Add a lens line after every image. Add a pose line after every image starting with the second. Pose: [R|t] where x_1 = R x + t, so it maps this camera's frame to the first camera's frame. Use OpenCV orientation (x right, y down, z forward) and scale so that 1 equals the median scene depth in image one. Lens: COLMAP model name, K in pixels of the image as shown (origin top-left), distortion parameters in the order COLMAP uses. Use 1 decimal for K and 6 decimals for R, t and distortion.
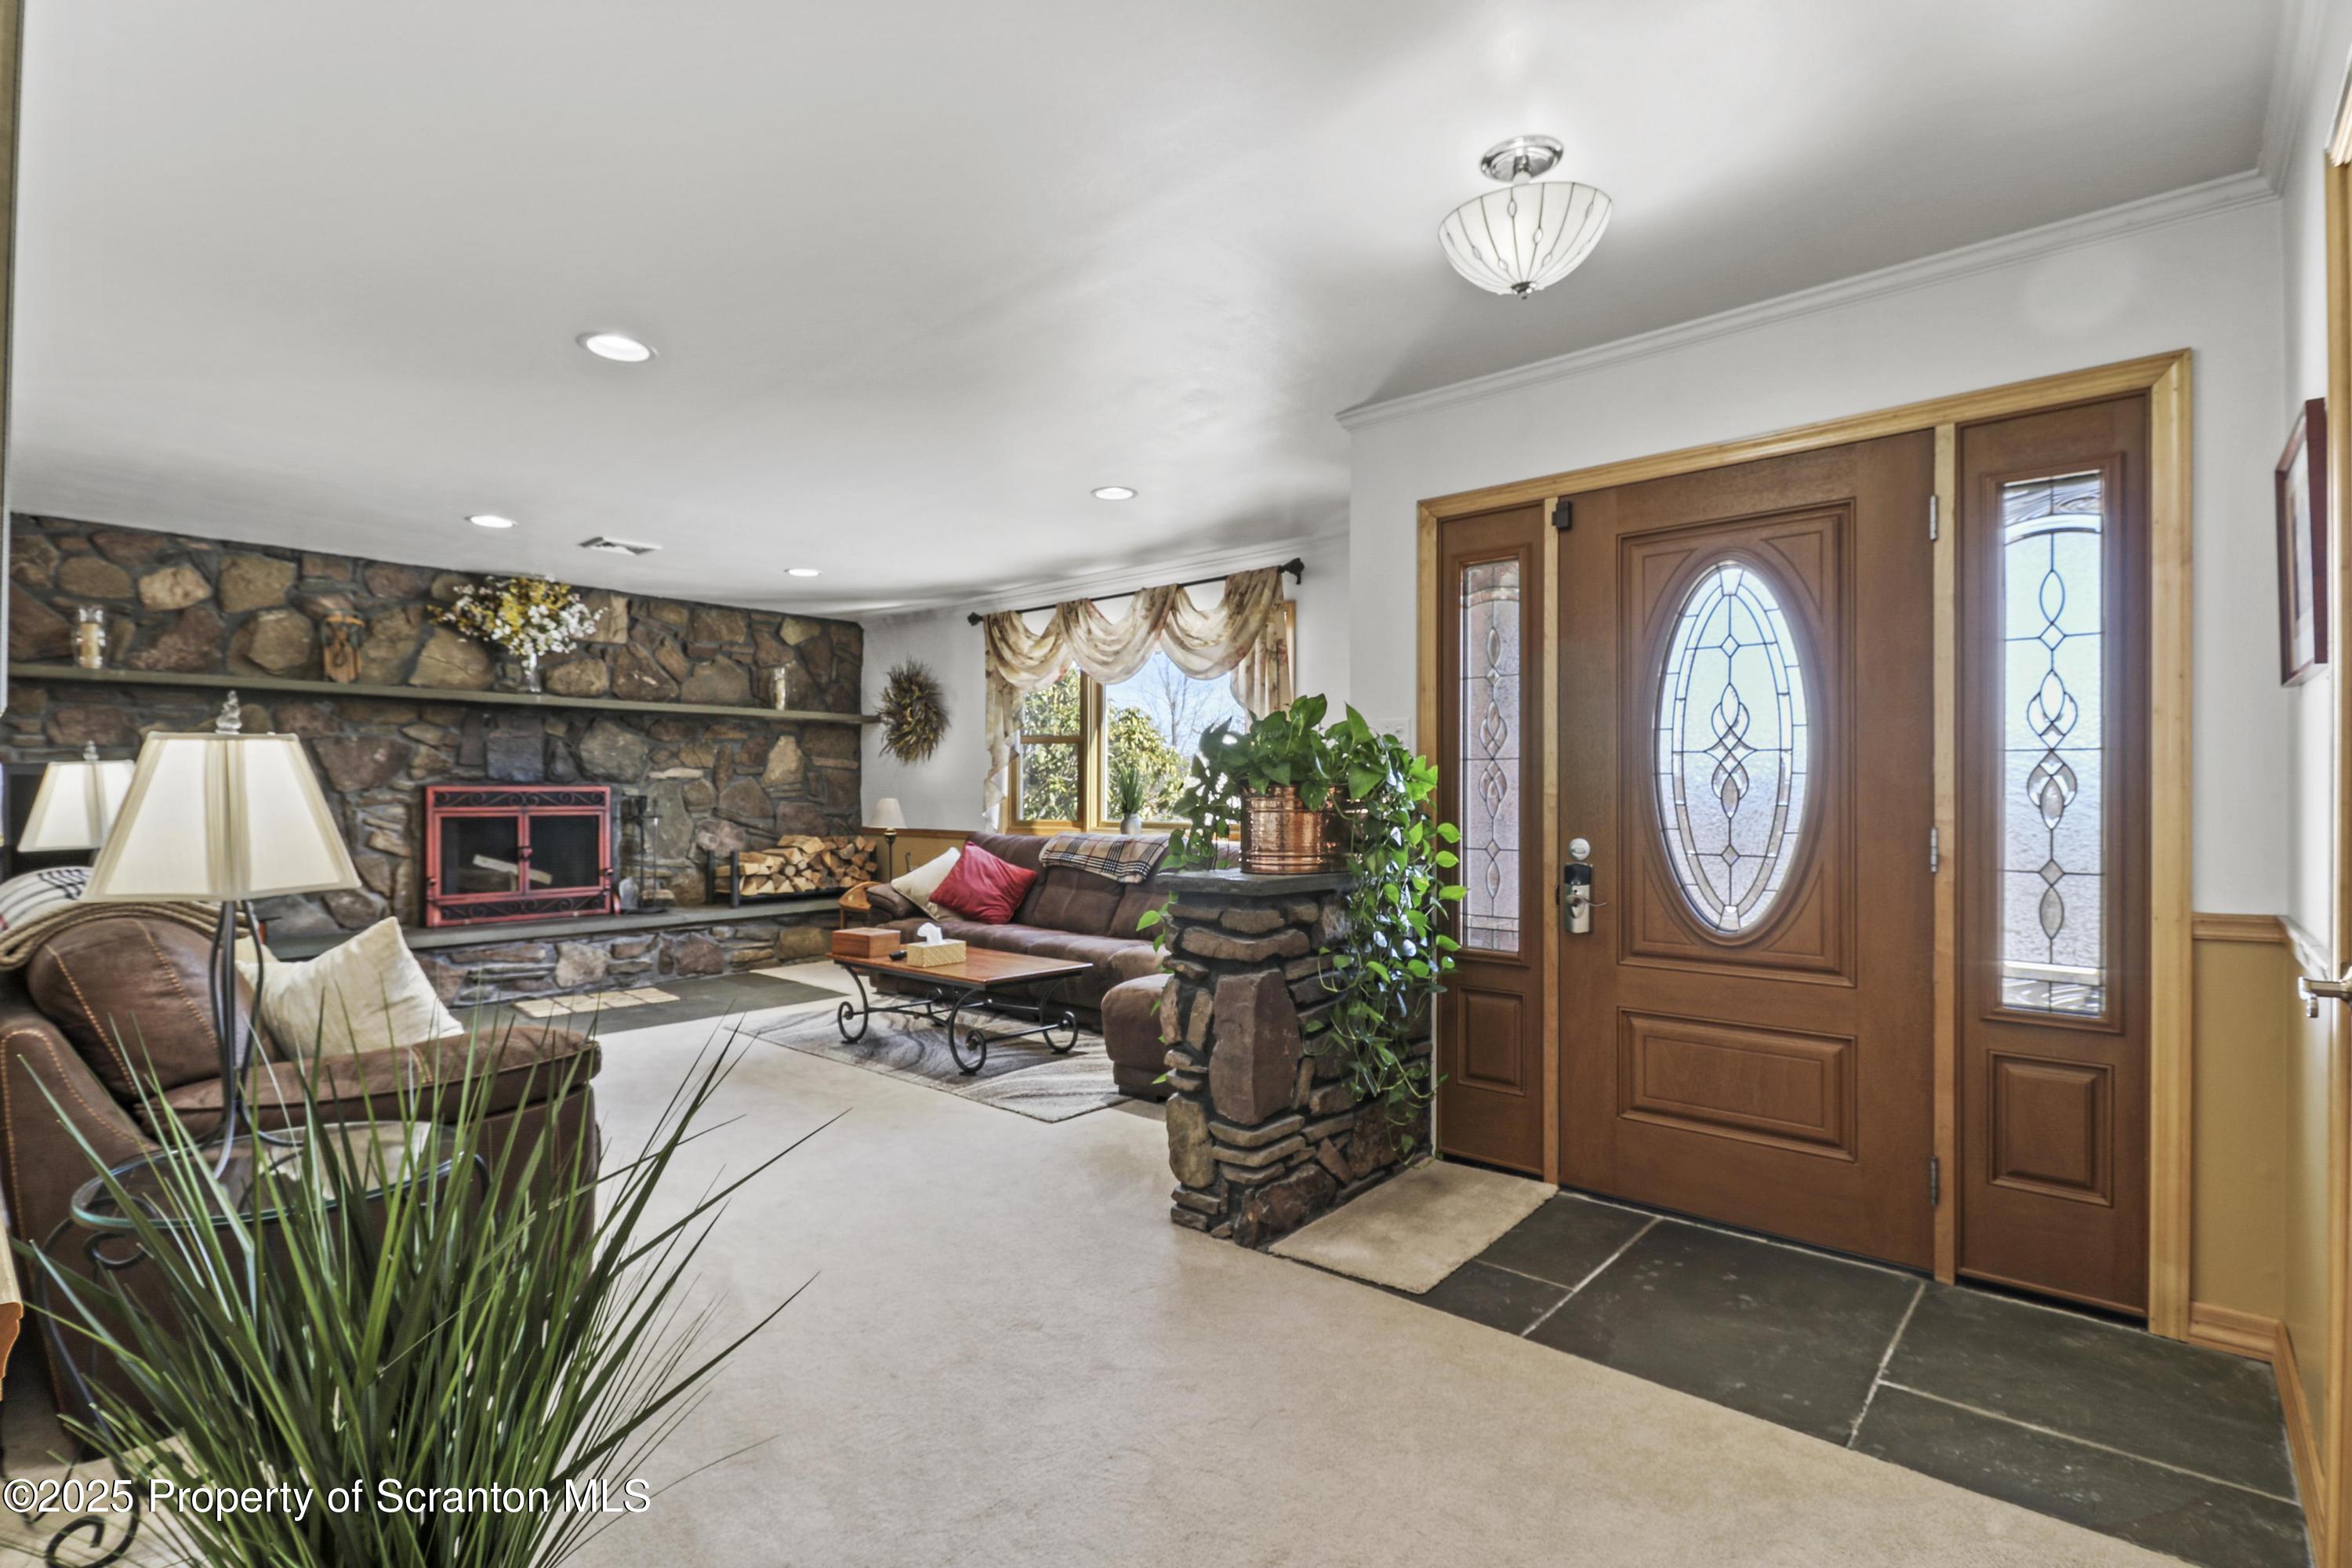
lens RADIAL K [[1114.4, 0, 1176.0], [0, 1114.4, 784.0], [0, 0, 1]] dist [0.000370, -0.000109]
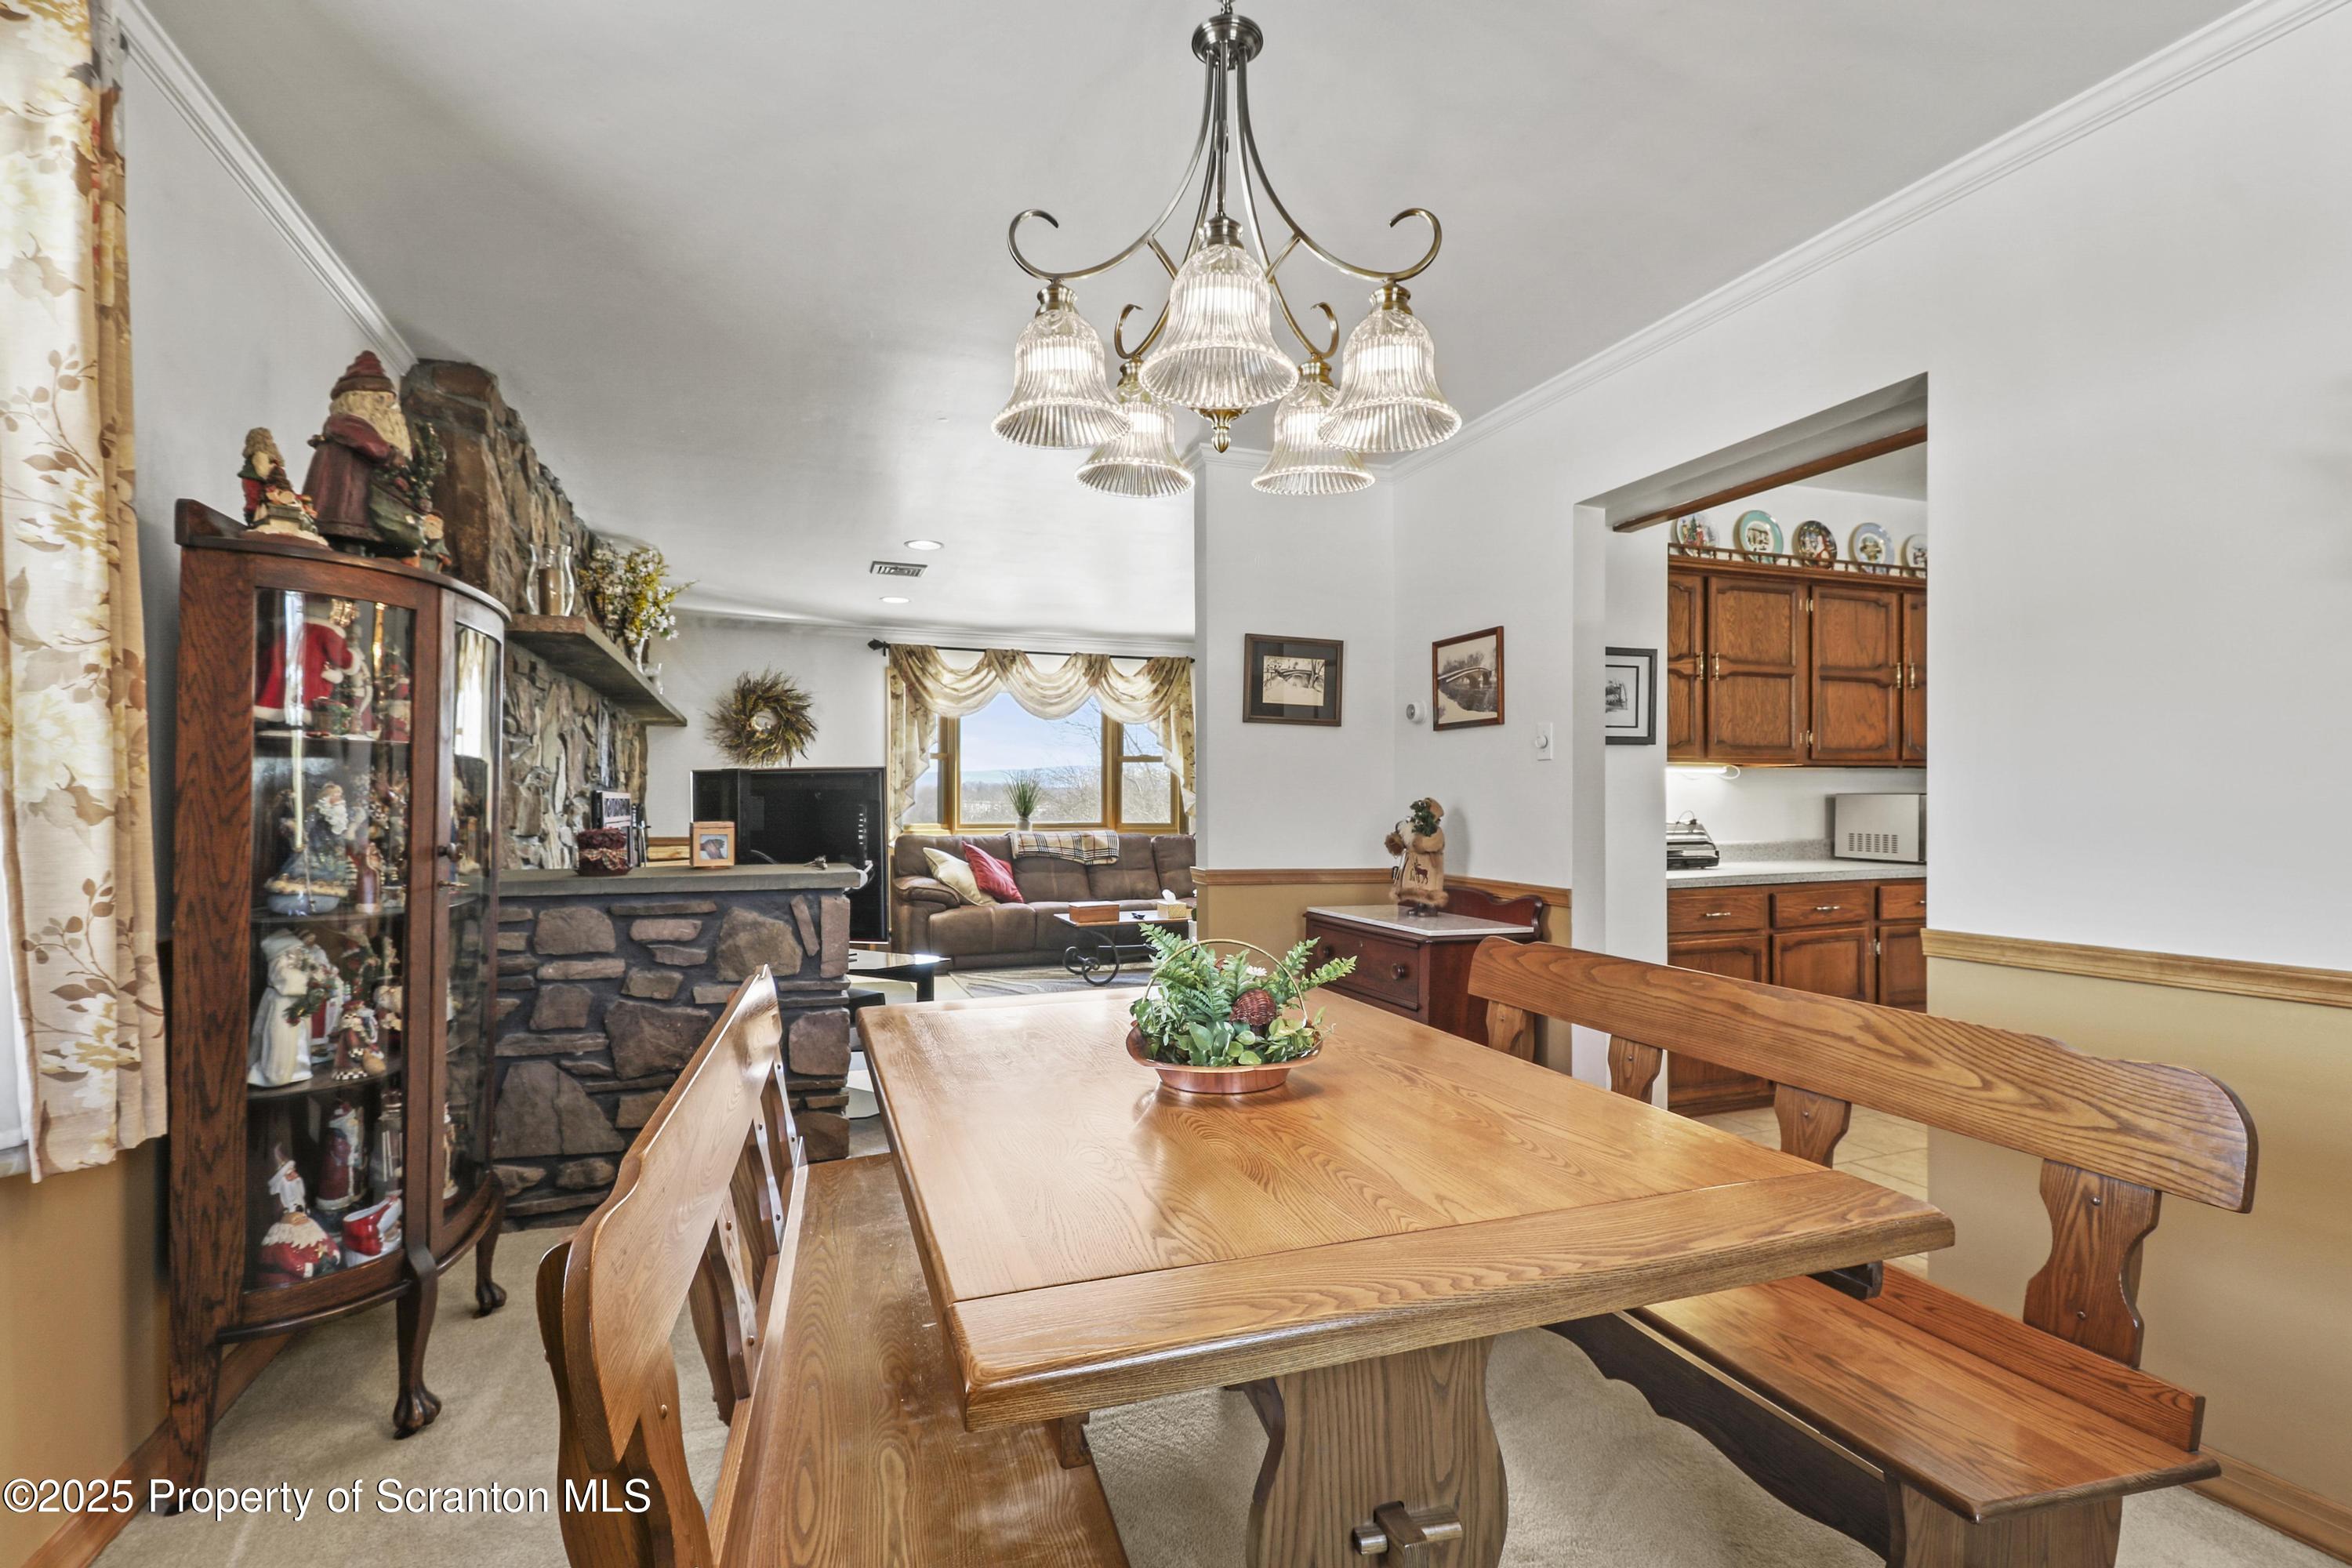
lens RADIAL K [[1113.4, 0, 1173.2], [0, 1113.4, 807.1], [0, 0, 1]] dist [0.000325, -0.000487]
pose [[0.476113, -0.006316, 0.879361, -1.357971], [-0.004903, 0.999940, 0.009837, 0.002450], [-0.879370, -0.008995, 0.476054, 0.269825]]
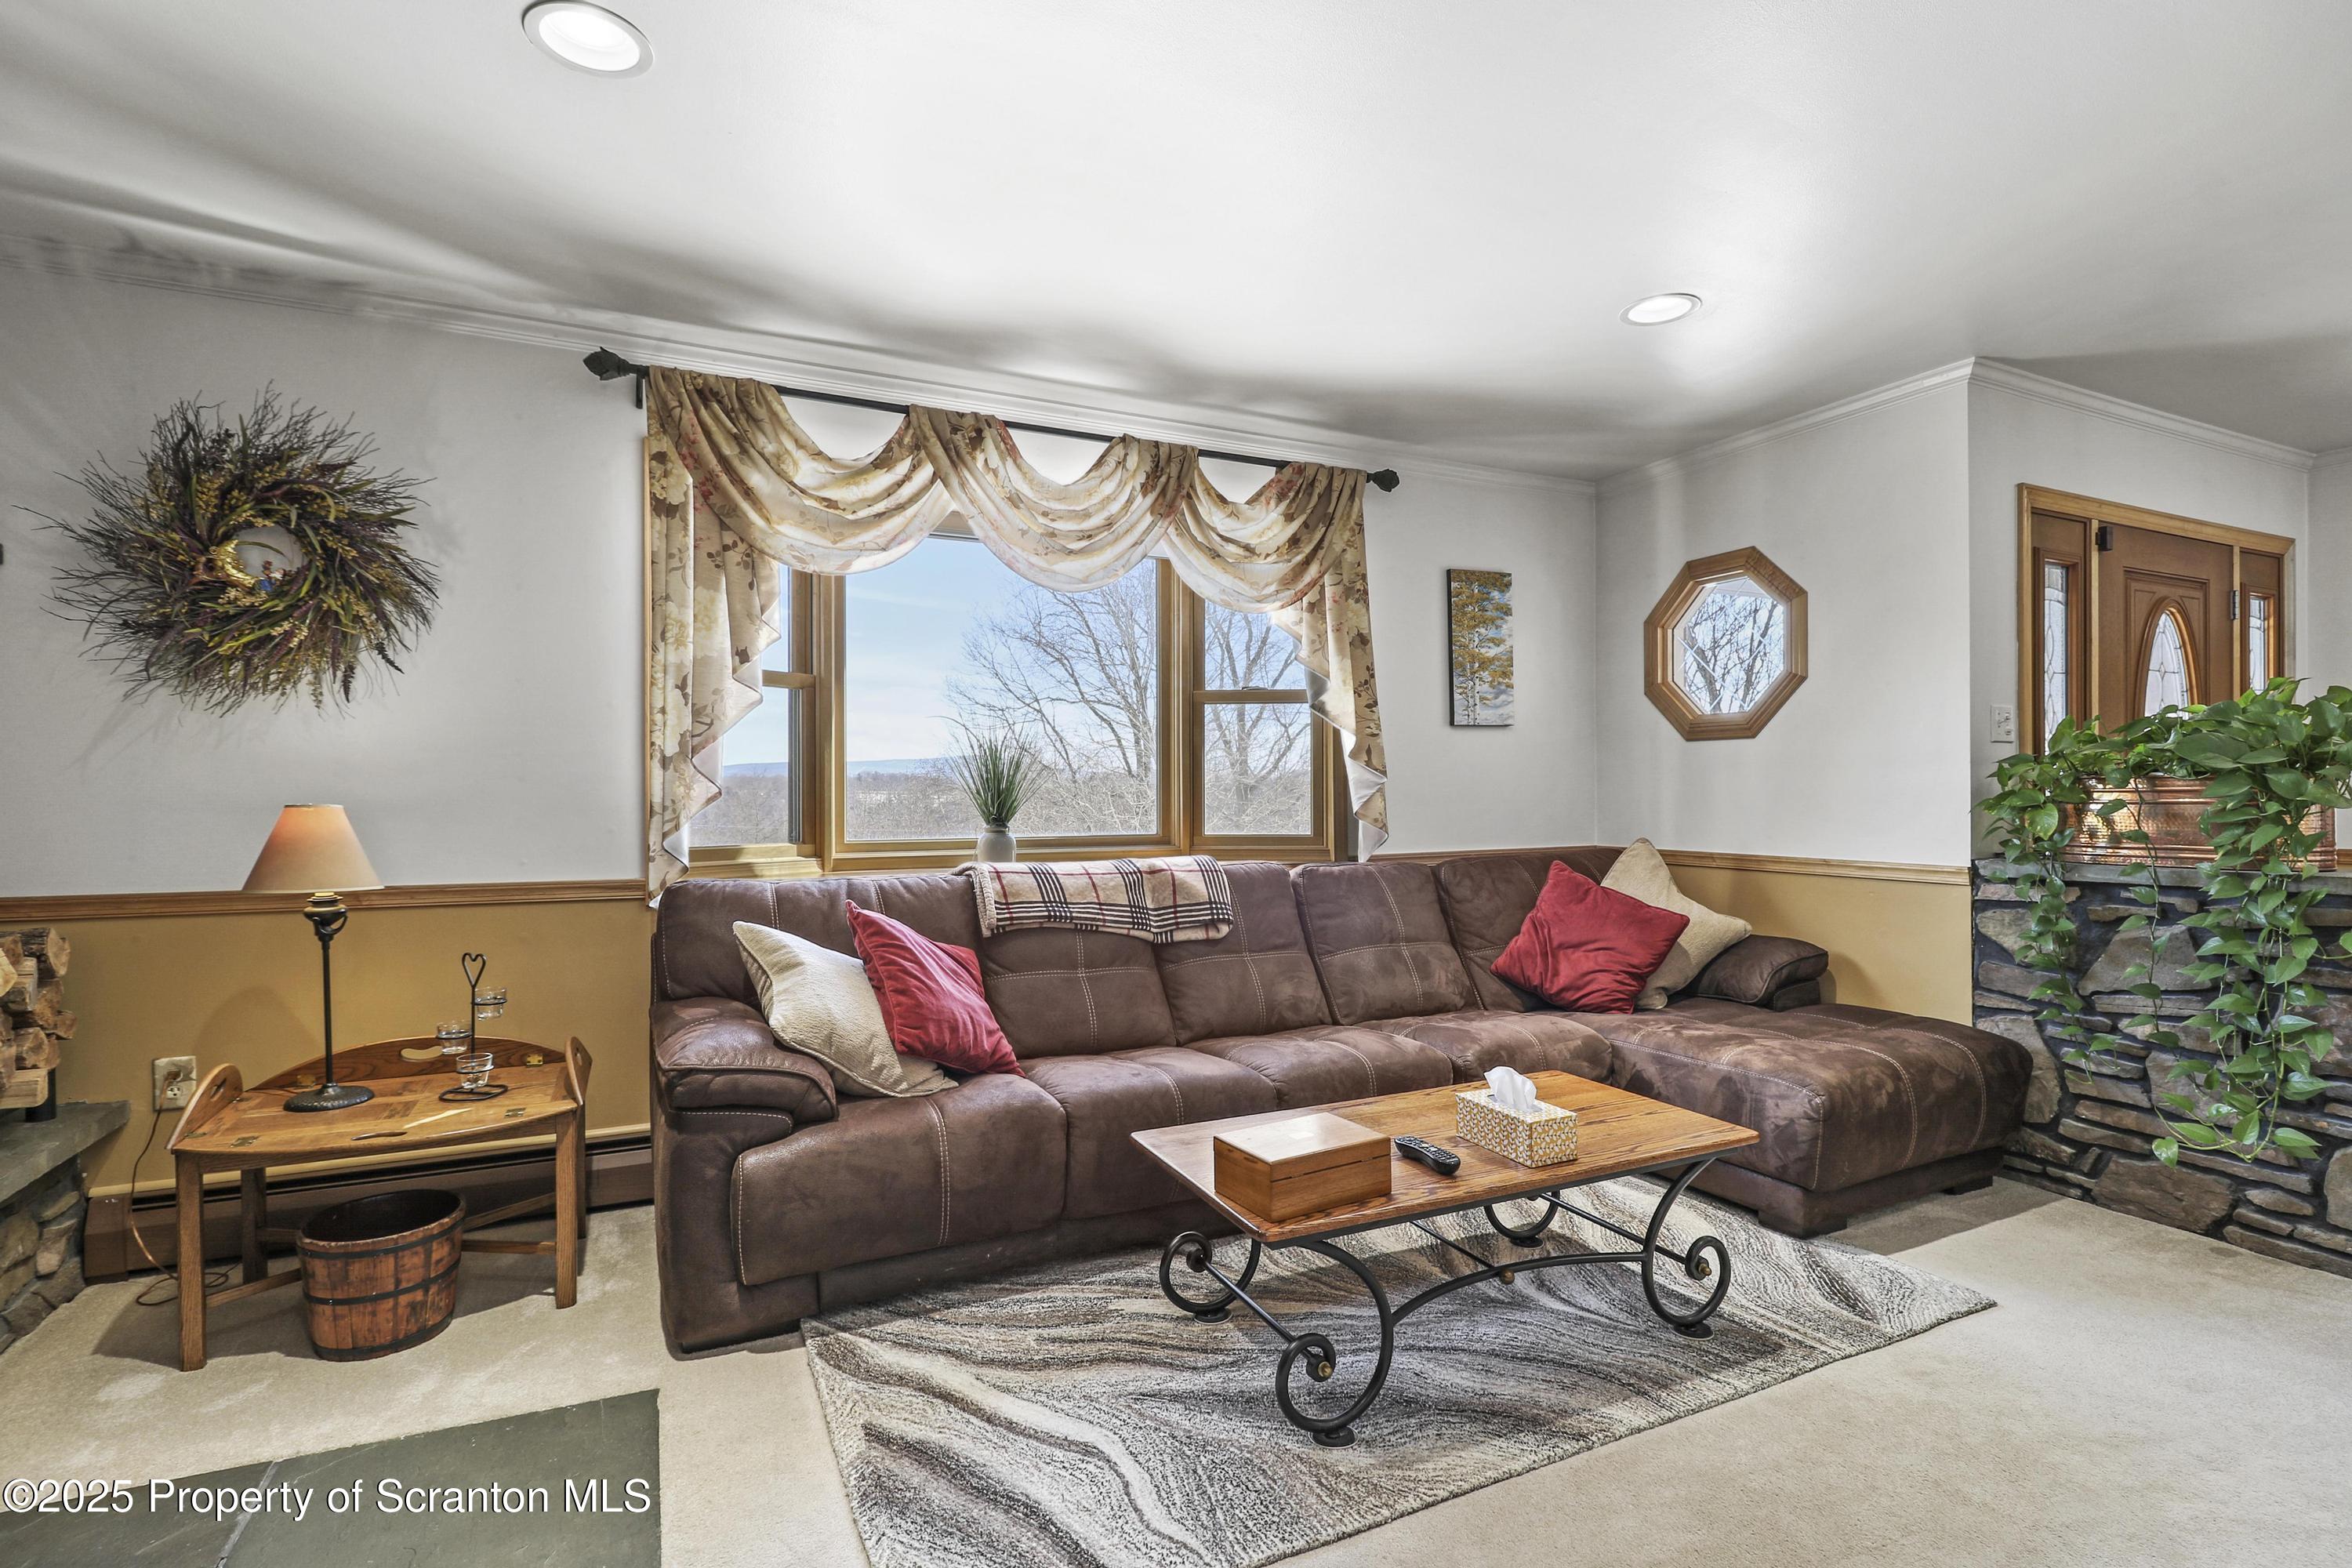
lens RADIAL K [[1096.5, 0, 1176.0], [0, 1096.5, 784.0], [0, 0, 1]] dist [0.000276, -0.009222]
pose [[0.389959, 0.003113, 0.920827, -0.625373], [-0.002938, 0.999993, -0.002137, 0.009142], [-0.920827, -0.001872, 0.389966, 0.860023]]
